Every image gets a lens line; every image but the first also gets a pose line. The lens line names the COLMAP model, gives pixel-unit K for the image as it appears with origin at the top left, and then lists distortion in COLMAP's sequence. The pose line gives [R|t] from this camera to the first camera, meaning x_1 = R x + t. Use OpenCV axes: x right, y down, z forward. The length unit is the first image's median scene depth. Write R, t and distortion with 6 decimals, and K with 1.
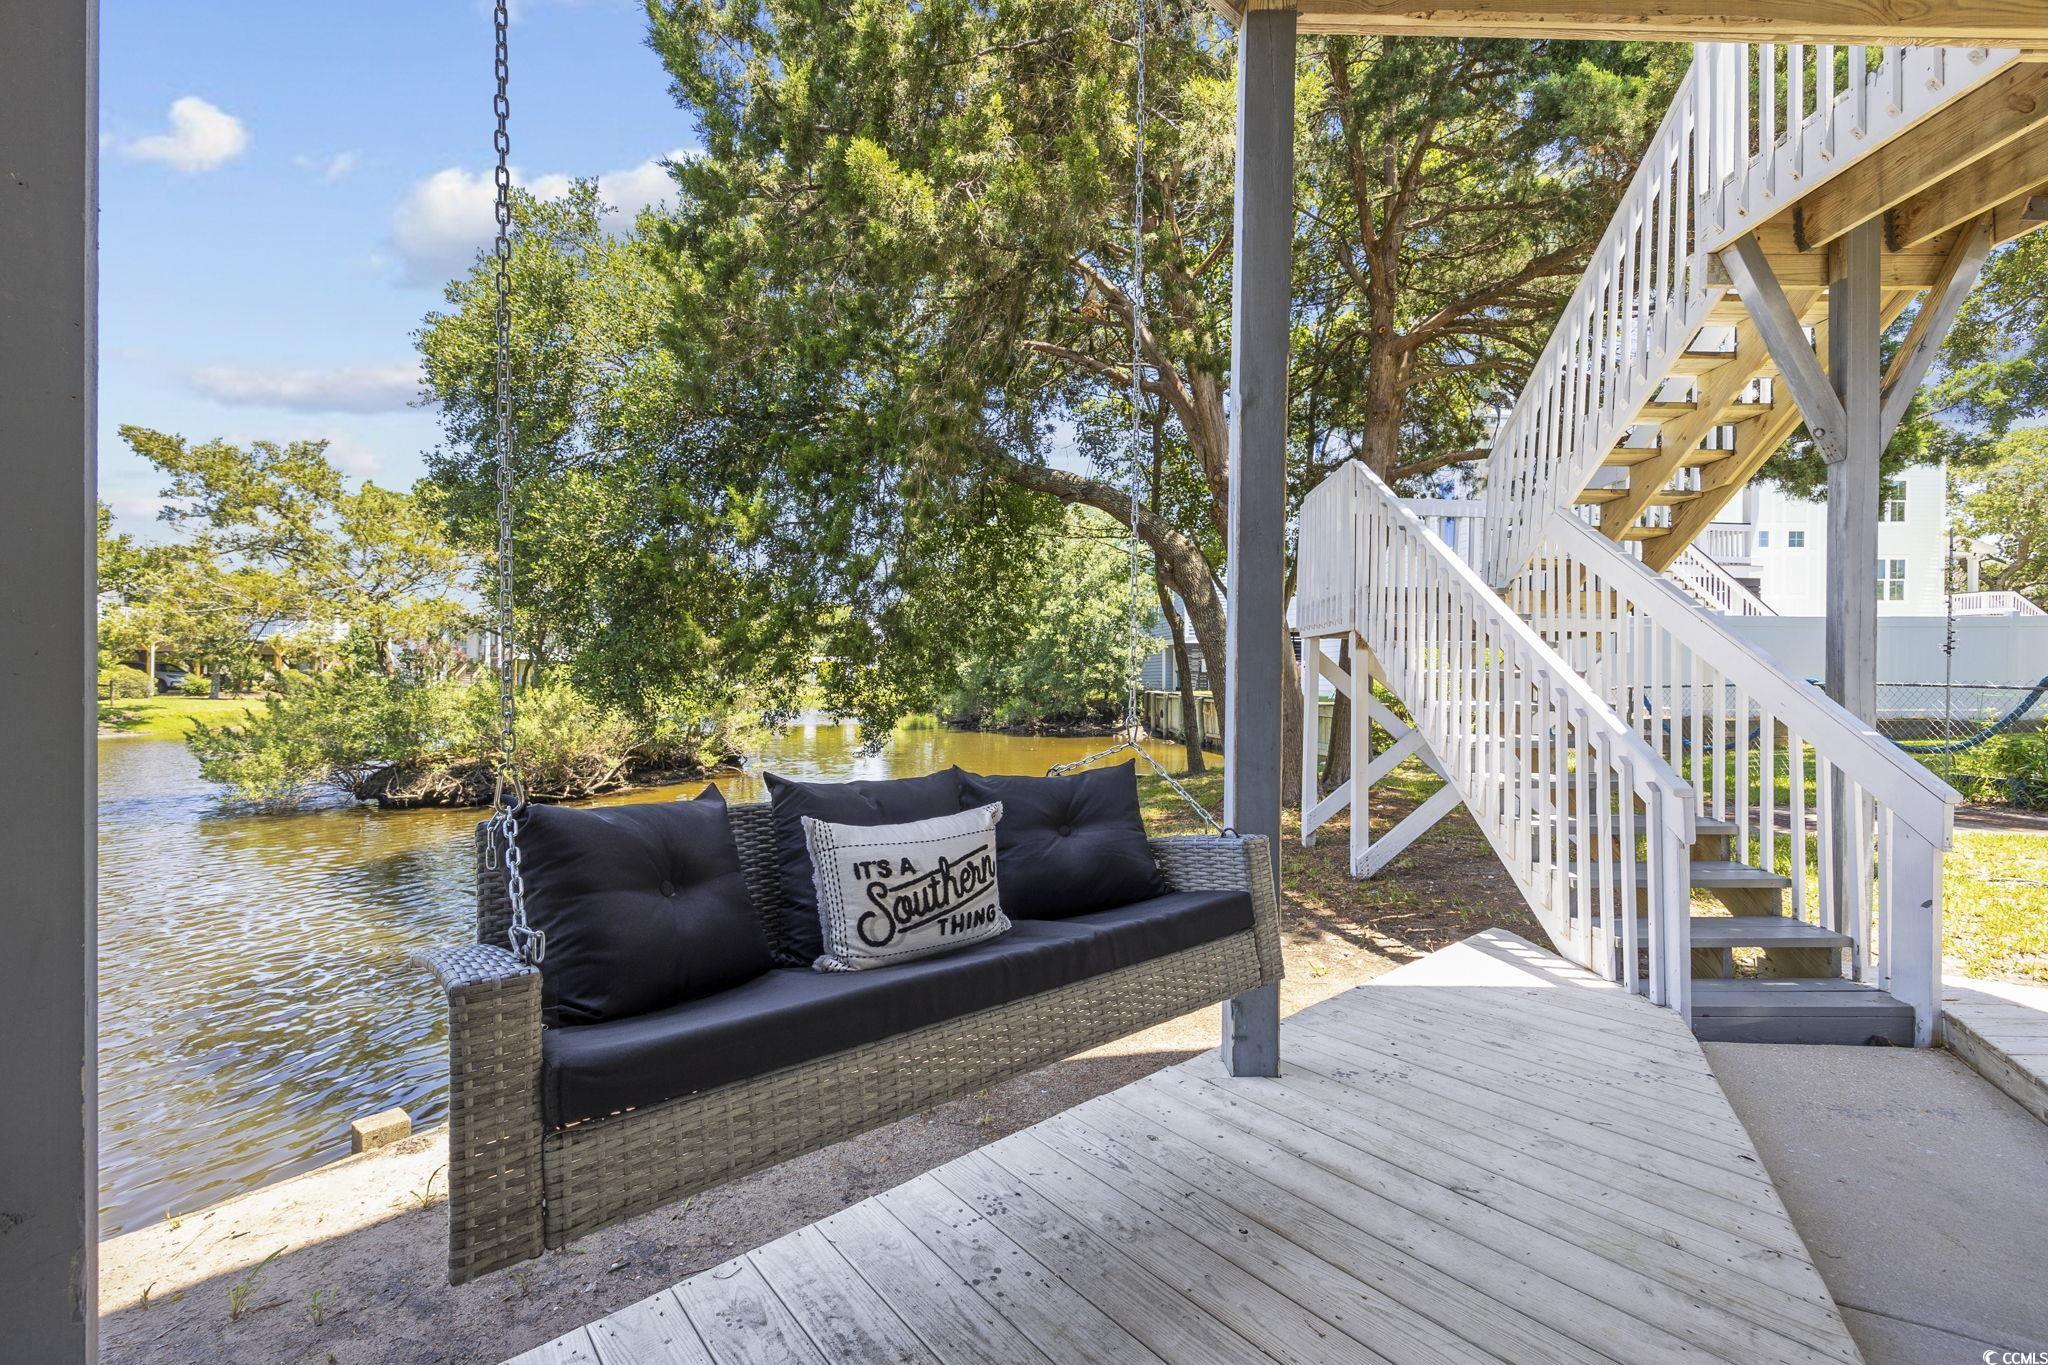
lens RADIAL K [[828.5, 0, 1017.7], [0, 828.5, 689.4], [0, 0, 1]] dist [-0.005125, 0.000294]
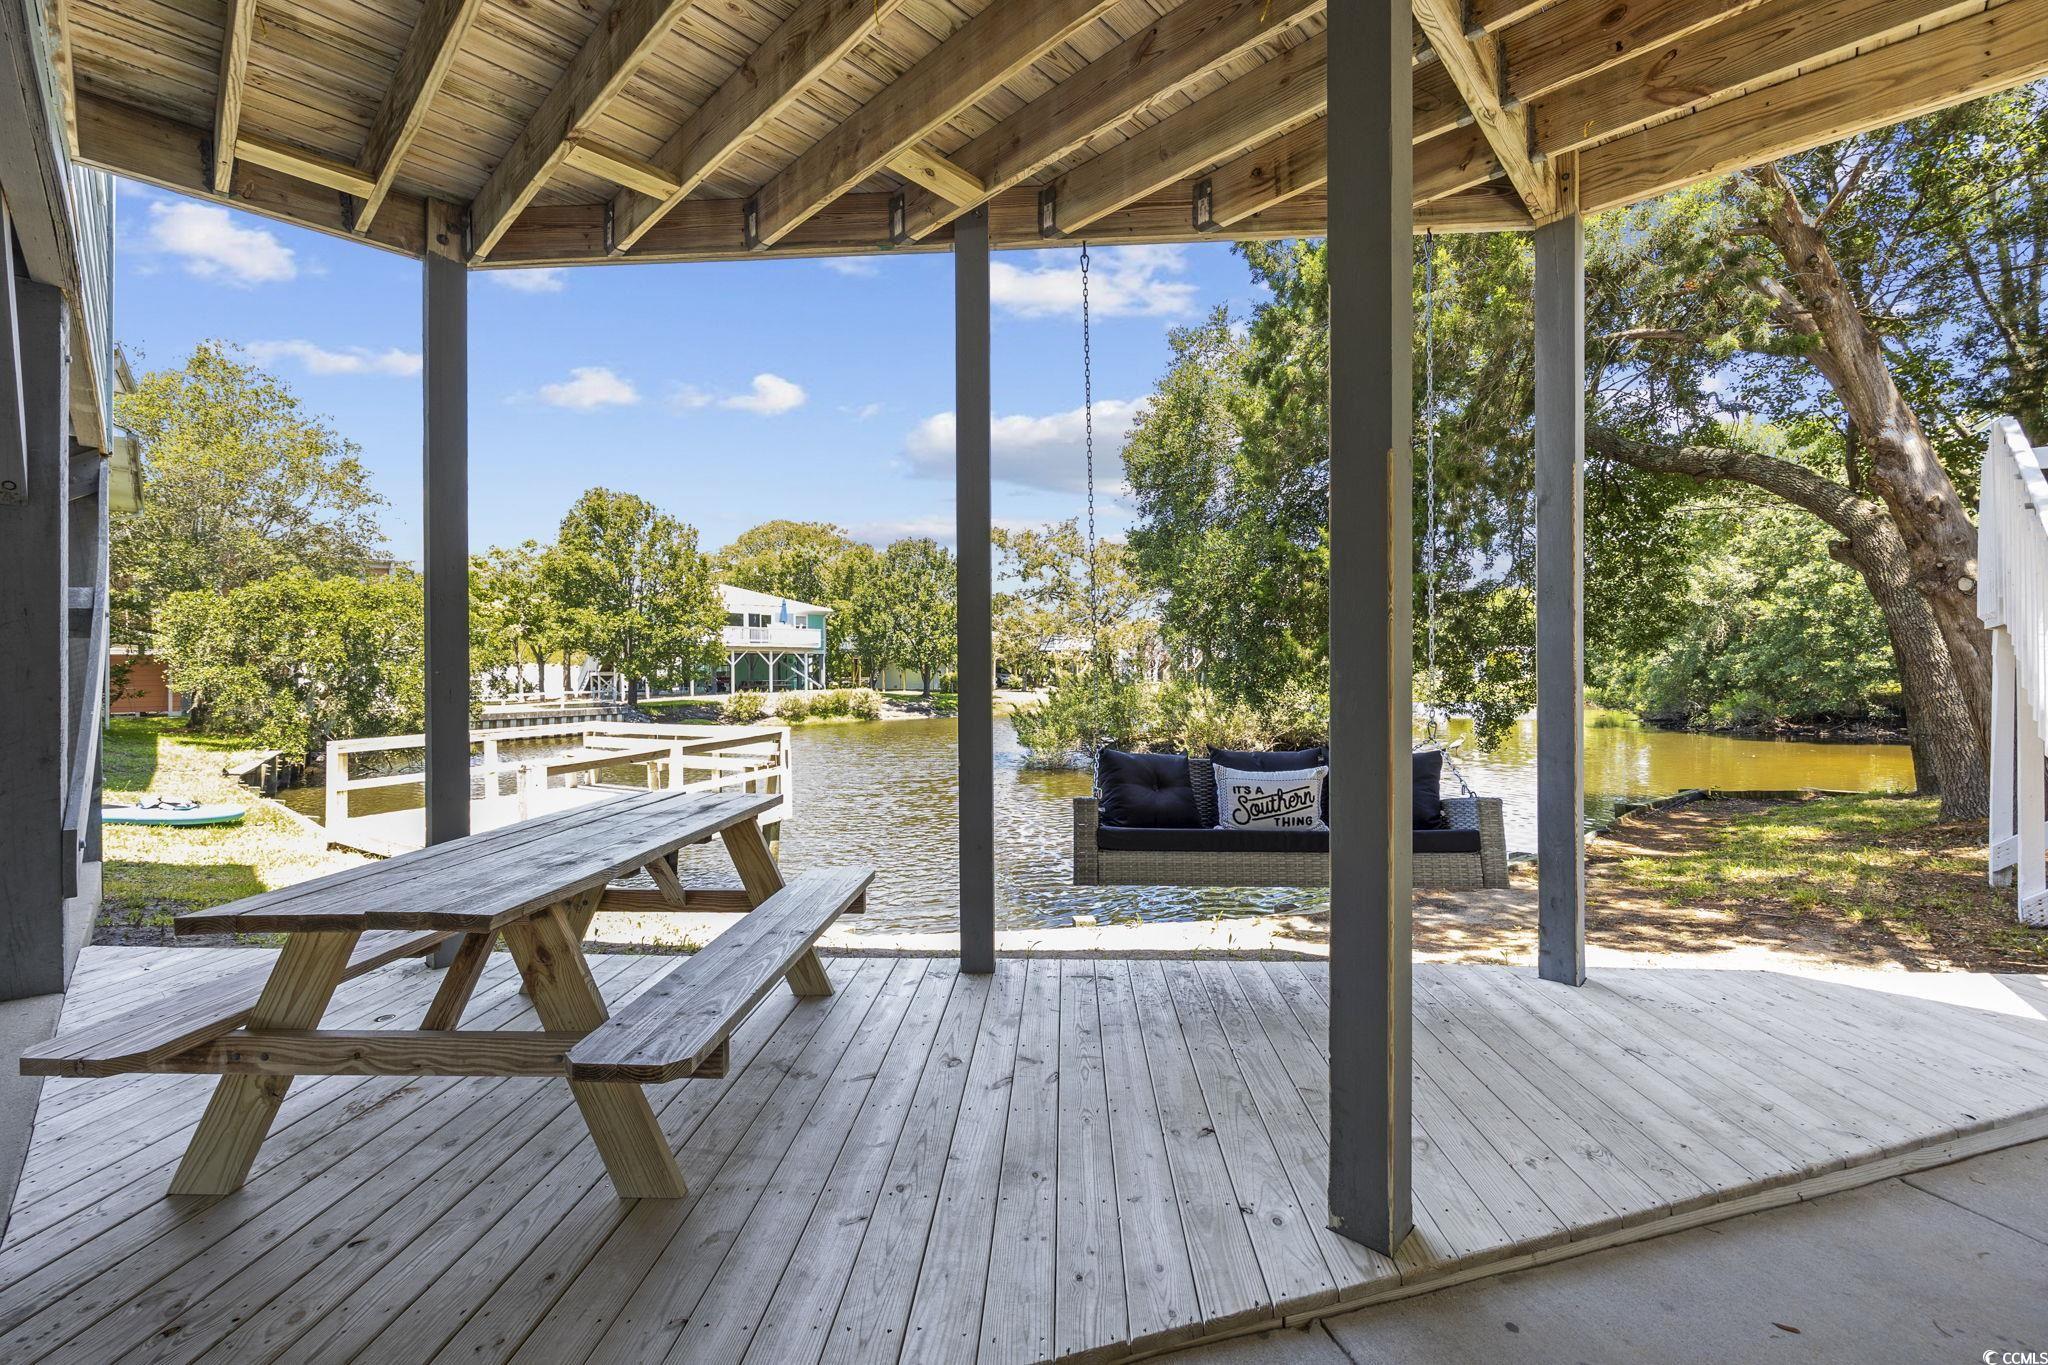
lens RADIAL K [[828.5, 0, 1012.3], [0, 828.5, 681.1], [0, 0, 1]] dist [-0.005125, 0.000294]
pose [[0.706321, -0.007621, -0.707851, 0.124462], [0.008245, 0.999963, -0.002539, -0.008546], [0.707844, -0.004043, 0.706358, -0.125686]]
